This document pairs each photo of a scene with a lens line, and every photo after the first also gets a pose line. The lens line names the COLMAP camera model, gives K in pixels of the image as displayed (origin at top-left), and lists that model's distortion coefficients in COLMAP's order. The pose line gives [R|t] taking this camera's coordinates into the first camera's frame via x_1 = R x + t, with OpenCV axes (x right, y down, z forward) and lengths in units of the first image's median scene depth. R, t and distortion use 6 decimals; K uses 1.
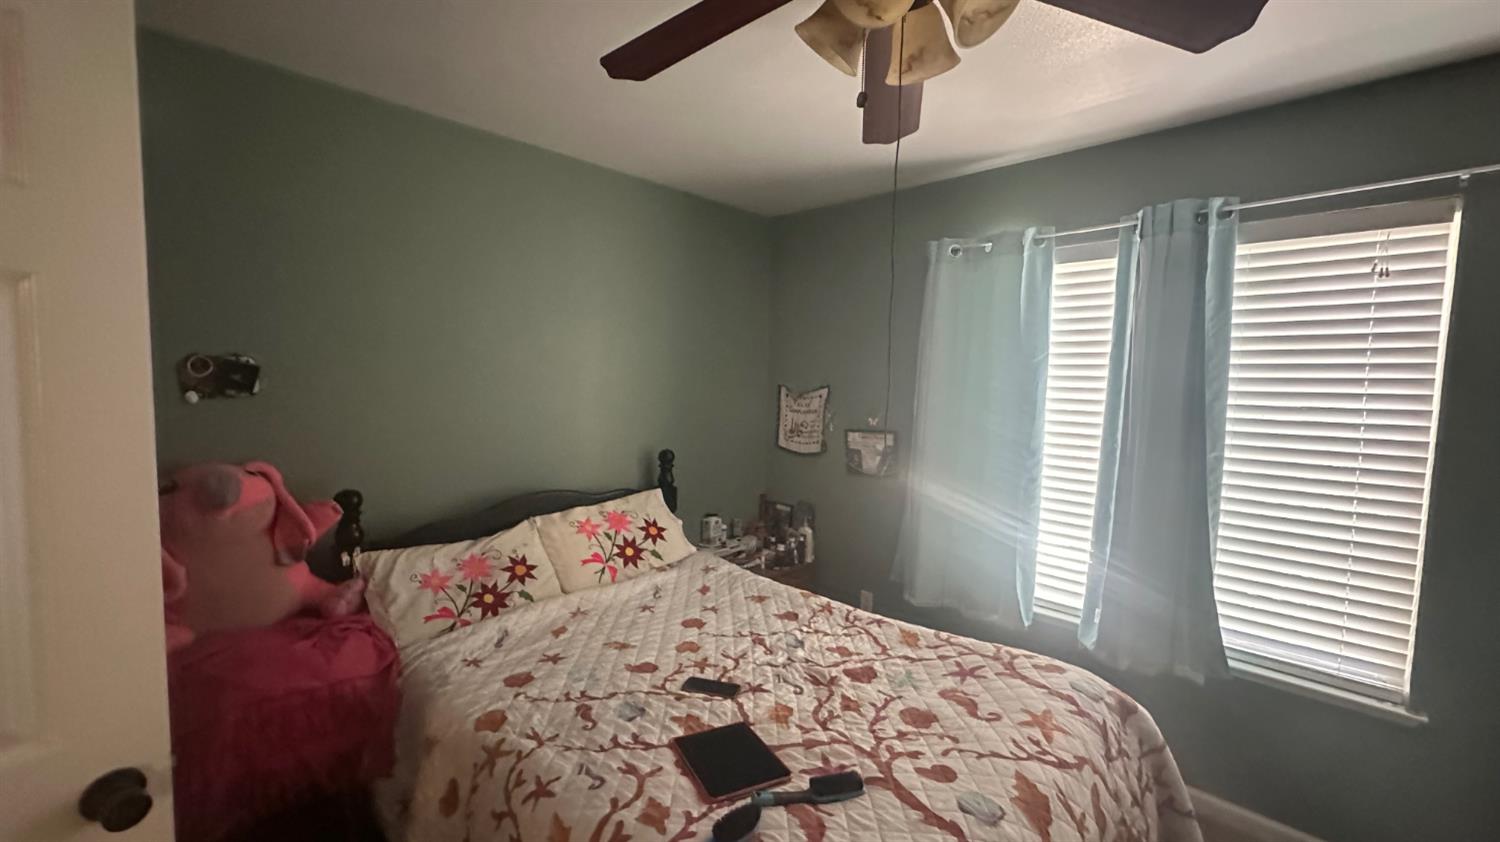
lens RADIAL K [[597.3, 0, 749.9], [0, 597.3, 423.4], [0, 0, 1]] dist [0.001260, -0.000084]
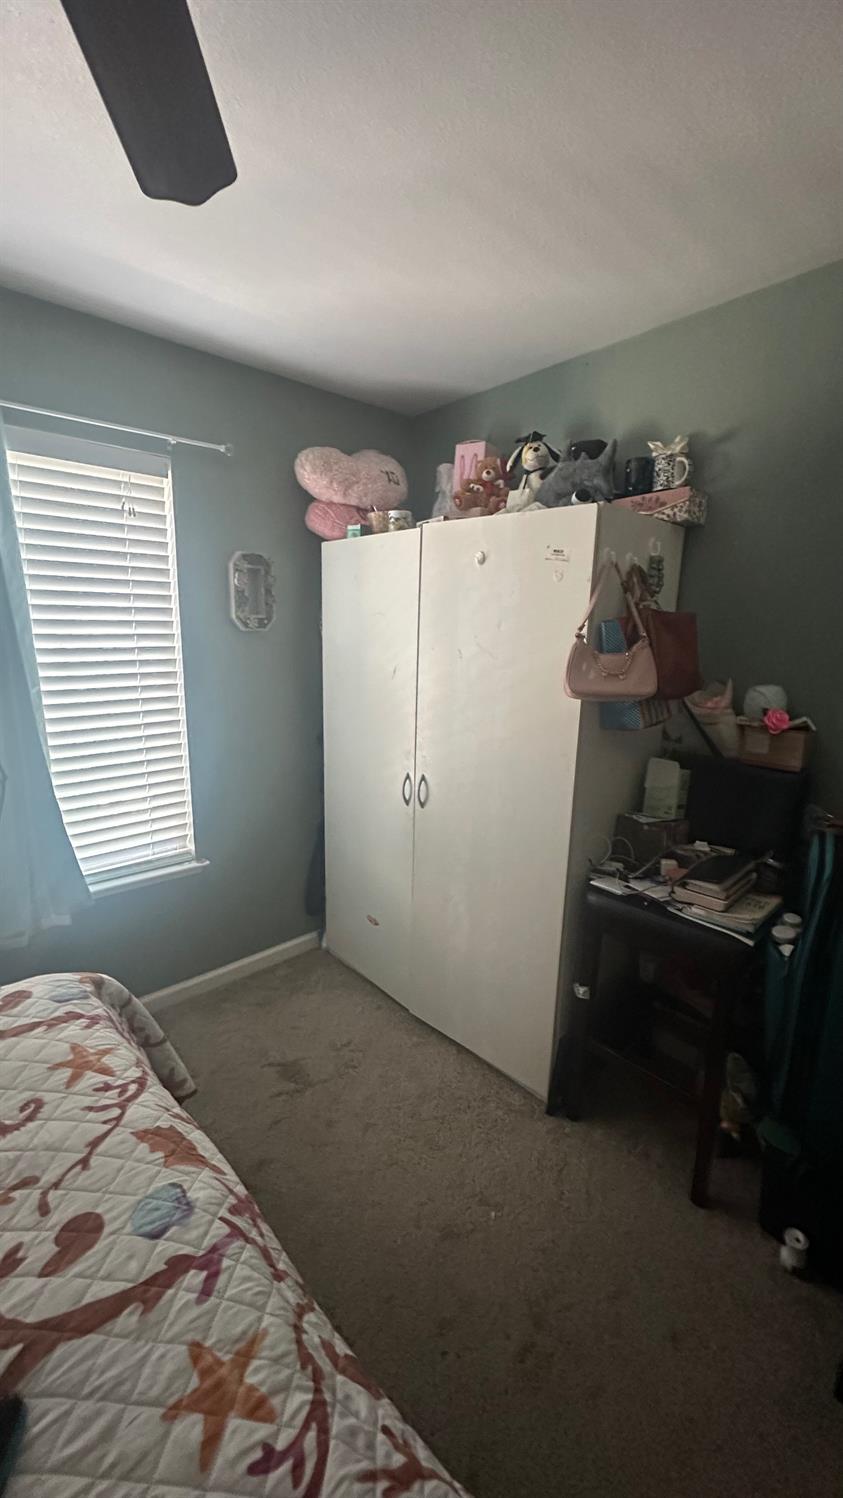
lens RADIAL K [[596.5, 0, 421.5], [0, 596.5, 749.6], [0, 0, 1]] dist [0.001260, -0.000084]
pose [[0.057890, -0.221162, 0.973517, -0.157227], [0.053187, 0.974451, 0.218211, -0.040354], [-0.996905, 0.039147, 0.068174, 0.534316]]
